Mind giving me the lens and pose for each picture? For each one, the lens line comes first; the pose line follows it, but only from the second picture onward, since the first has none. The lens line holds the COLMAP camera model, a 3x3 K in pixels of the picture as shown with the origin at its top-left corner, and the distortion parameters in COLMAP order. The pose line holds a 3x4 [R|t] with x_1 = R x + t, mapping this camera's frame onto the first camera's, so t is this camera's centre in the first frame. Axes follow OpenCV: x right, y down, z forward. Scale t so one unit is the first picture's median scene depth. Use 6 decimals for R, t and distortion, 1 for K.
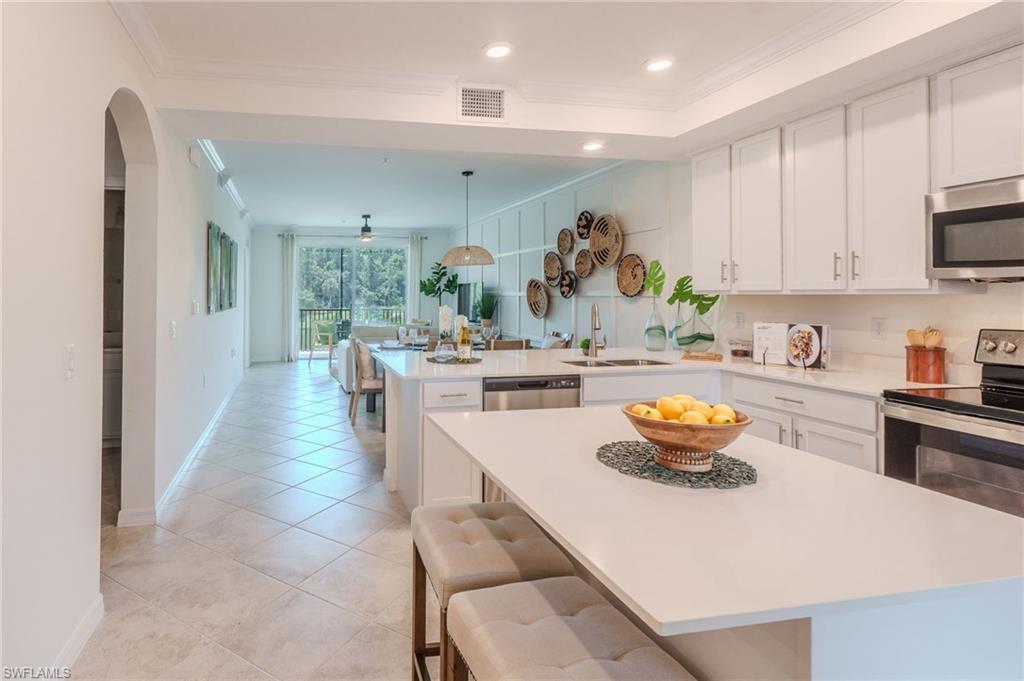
lens RADIAL K [[517.6, 0, 386.7], [0, 517.6, 294.9], [0, 0, 1]] dist [0.001443, 0.000670]
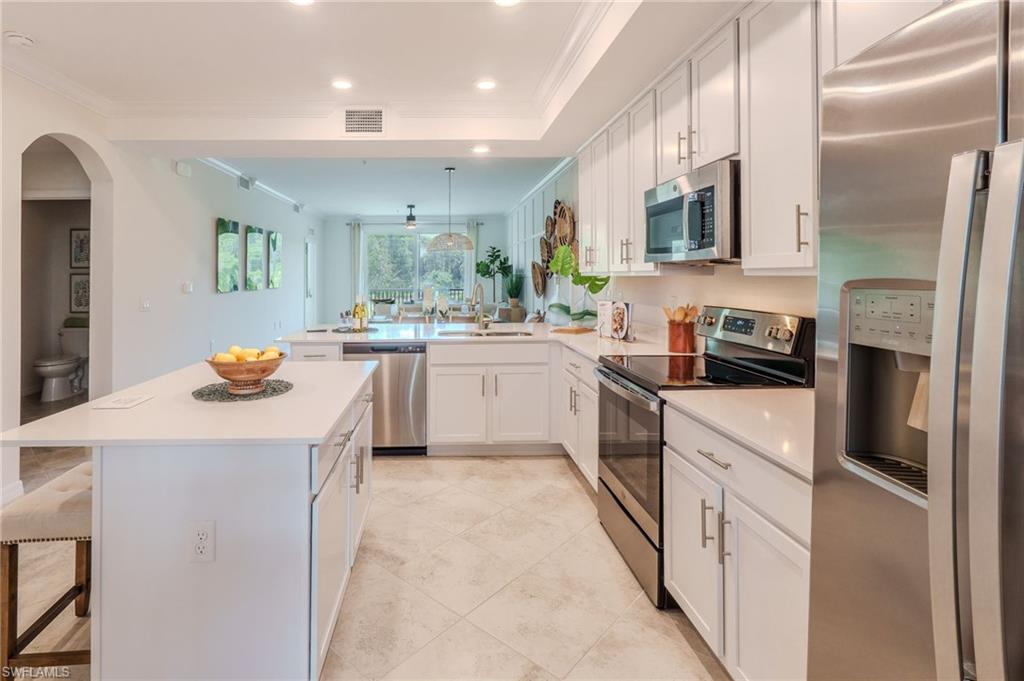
lens RADIAL K [[497.8, 0, 449.3], [0, 497.8, 267.7], [0, 0, 1]] dist [0.000823, 0.000053]
pose [[0.986934, -0.004430, -0.161063, 0.474767], [0.001694, 0.999852, -0.017123, -0.000007], [0.161115, 0.016626, 0.986796, -0.111085]]
